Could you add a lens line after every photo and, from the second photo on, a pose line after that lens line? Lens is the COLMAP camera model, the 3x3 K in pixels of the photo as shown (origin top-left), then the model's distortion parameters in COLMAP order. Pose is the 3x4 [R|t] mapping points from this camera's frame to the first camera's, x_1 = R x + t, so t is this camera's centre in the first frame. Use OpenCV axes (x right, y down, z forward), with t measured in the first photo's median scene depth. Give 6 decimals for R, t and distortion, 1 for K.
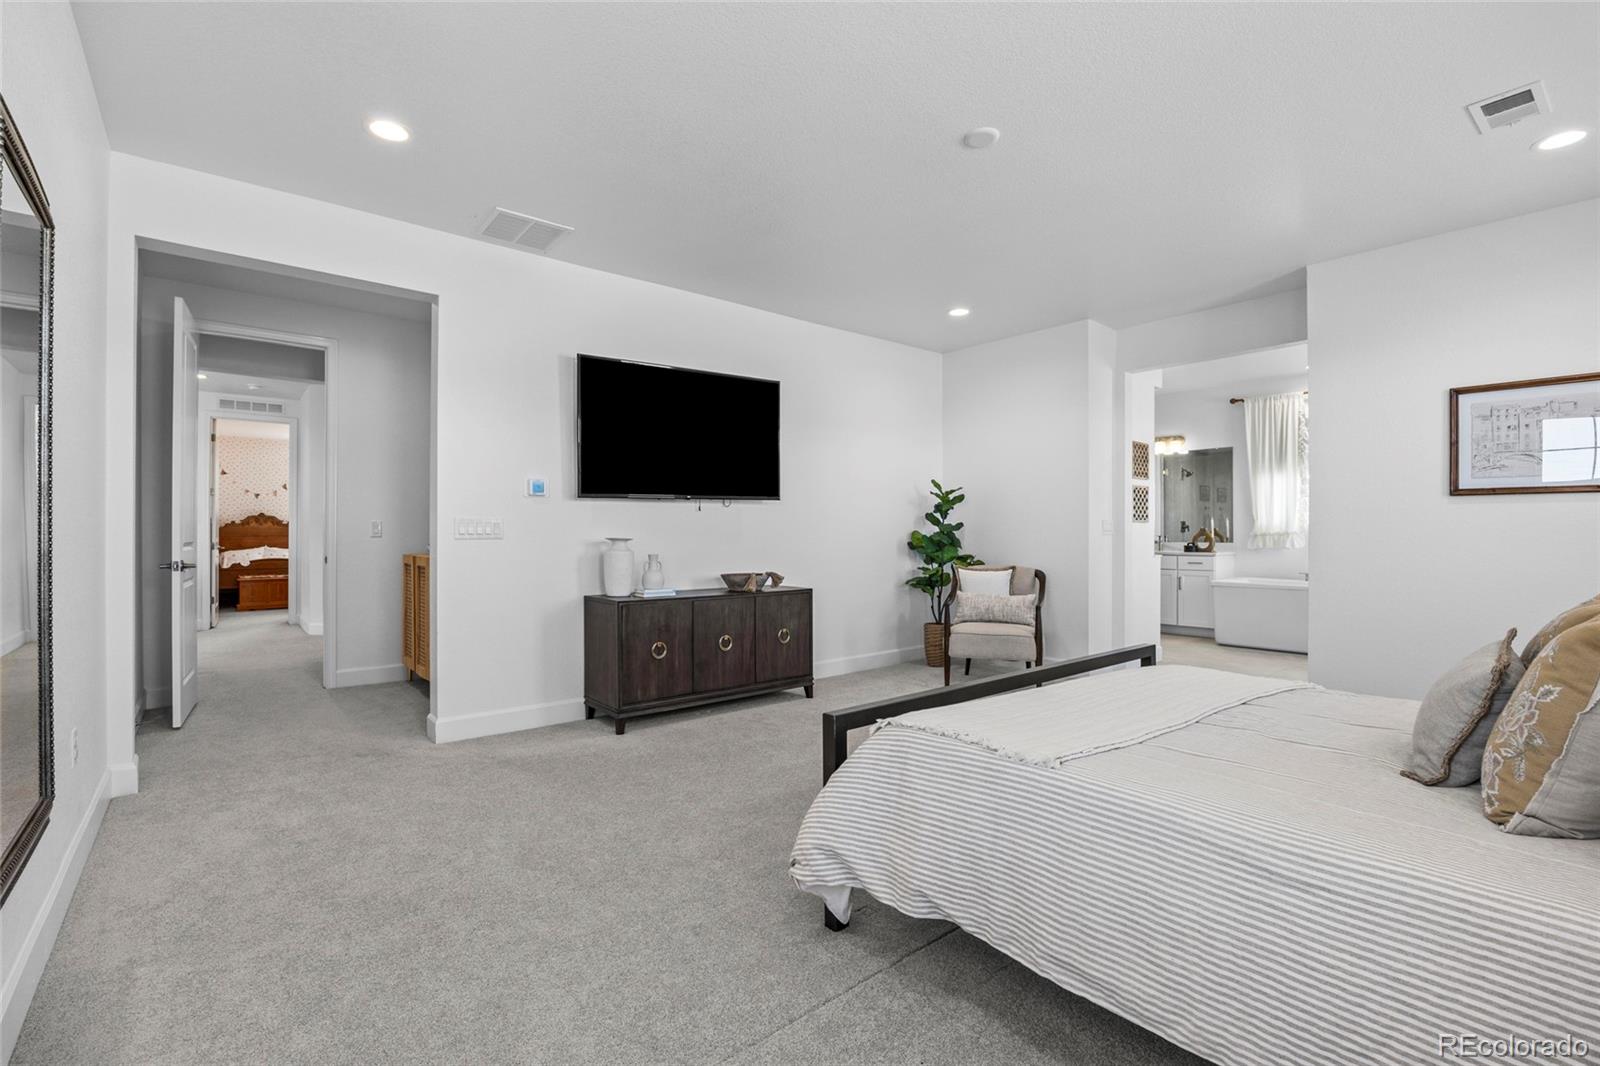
lens RADIAL K [[718.7, 0, 802.2], [0, 718.7, 533.8], [0, 0, 1]] dist [-0.001825, -0.000189]
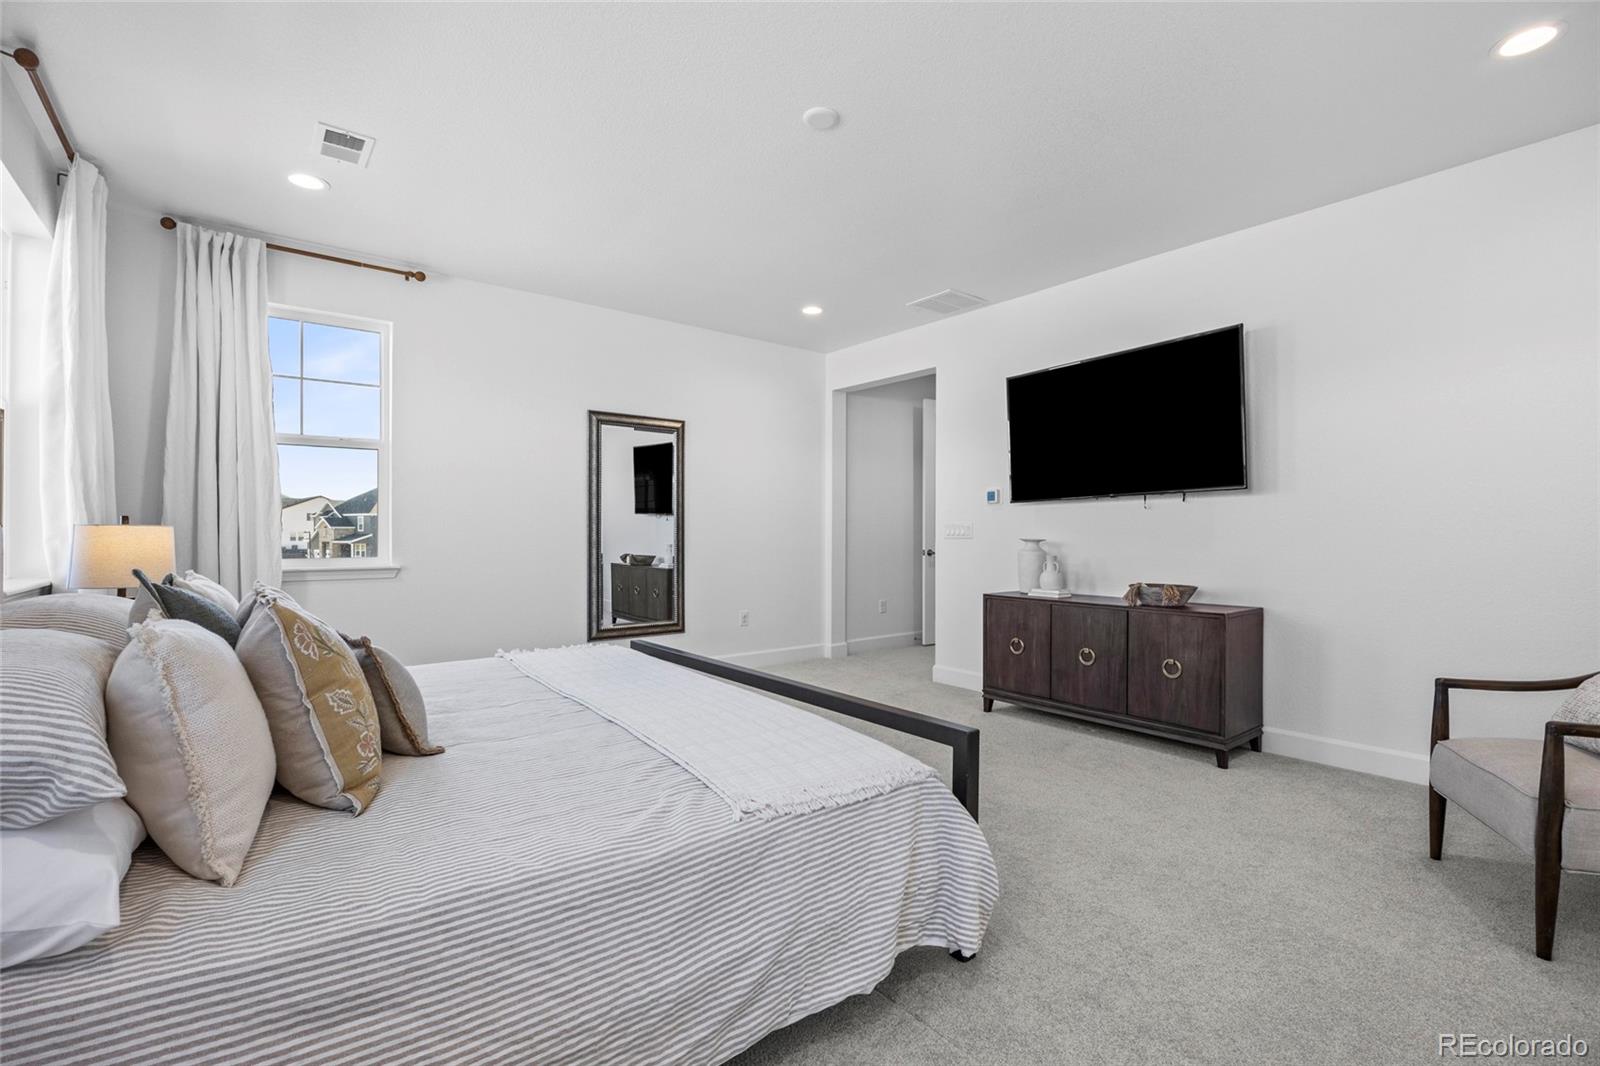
lens RADIAL K [[718.7, 0, 797.8], [0, 718.7, 534.2], [0, 0, 1]] dist [-0.001825, -0.000189]
pose [[-0.012587, 0.000316, -0.999921, 0.822033], [-0.004170, 0.999991, 0.000369, -0.000250], [0.999912, 0.004174, -0.012586, 0.666697]]
